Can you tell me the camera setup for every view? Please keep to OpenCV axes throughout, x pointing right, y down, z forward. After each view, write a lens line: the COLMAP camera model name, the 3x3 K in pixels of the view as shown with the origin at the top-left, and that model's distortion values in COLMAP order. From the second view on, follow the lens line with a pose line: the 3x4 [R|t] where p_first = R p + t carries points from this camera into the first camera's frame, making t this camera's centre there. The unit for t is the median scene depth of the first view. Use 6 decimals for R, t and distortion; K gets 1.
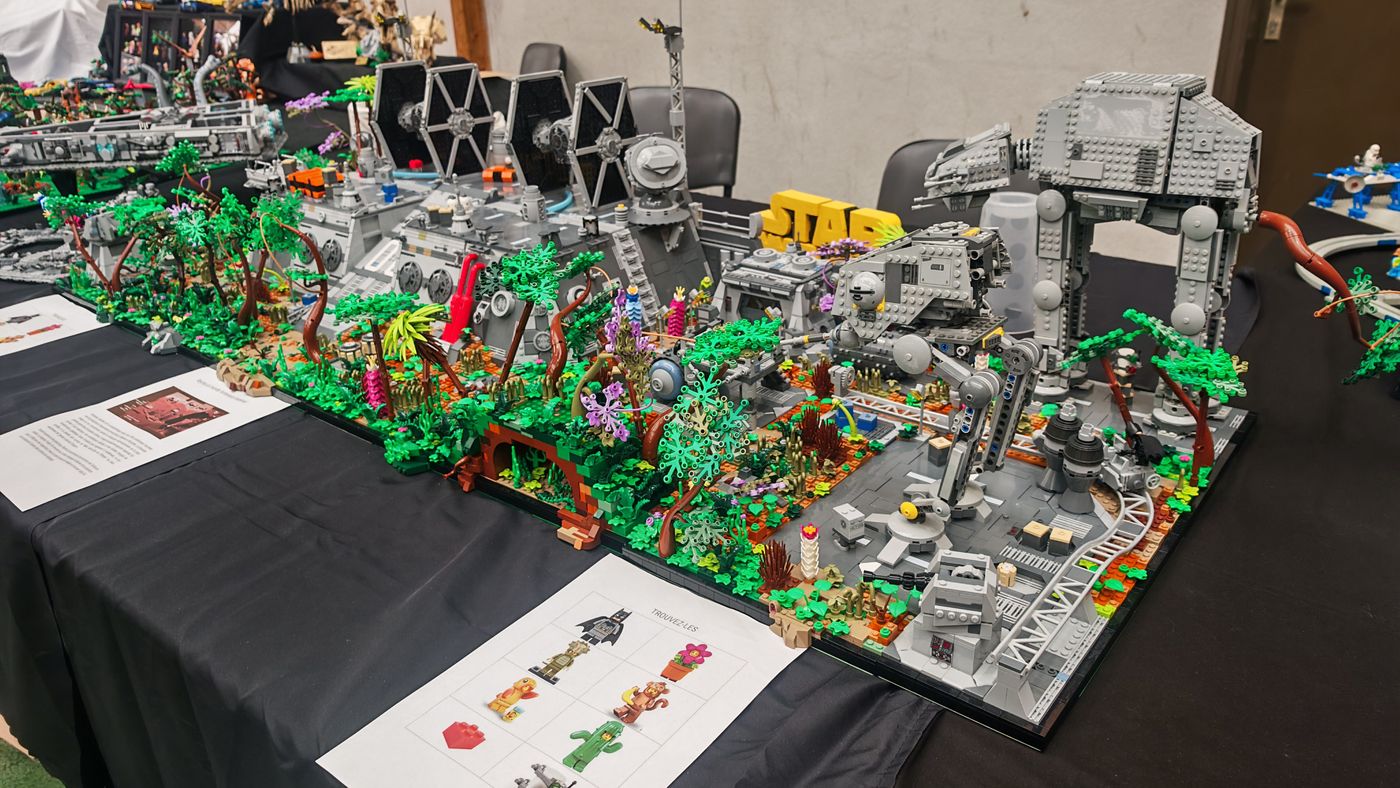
lens RADIAL K [[1035.1, 0, 708.5], [0, 1035.1, 386.6], [0, 0, 1]] dist [0.005021, -0.014222]
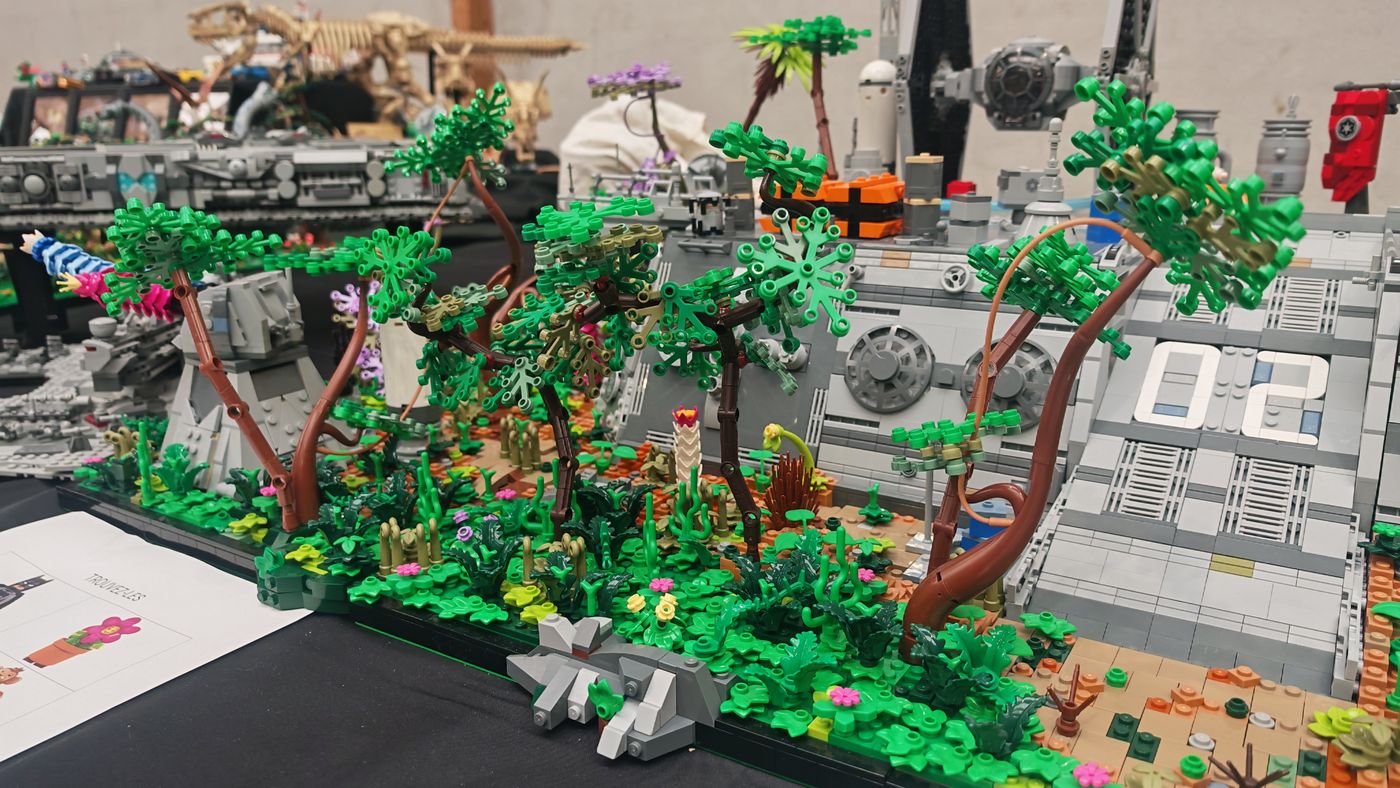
lens RADIAL K [[1035.1, 0, 694.0], [0, 1035.1, 407.2], [0, 0, 1]] dist [0.005021, -0.014222]
pose [[0.993129, -0.006095, 0.116869, -0.463601], [0.022717, 0.989688, -0.141429, -0.069375], [-0.114802, 0.143112, 0.983026, 0.627451]]
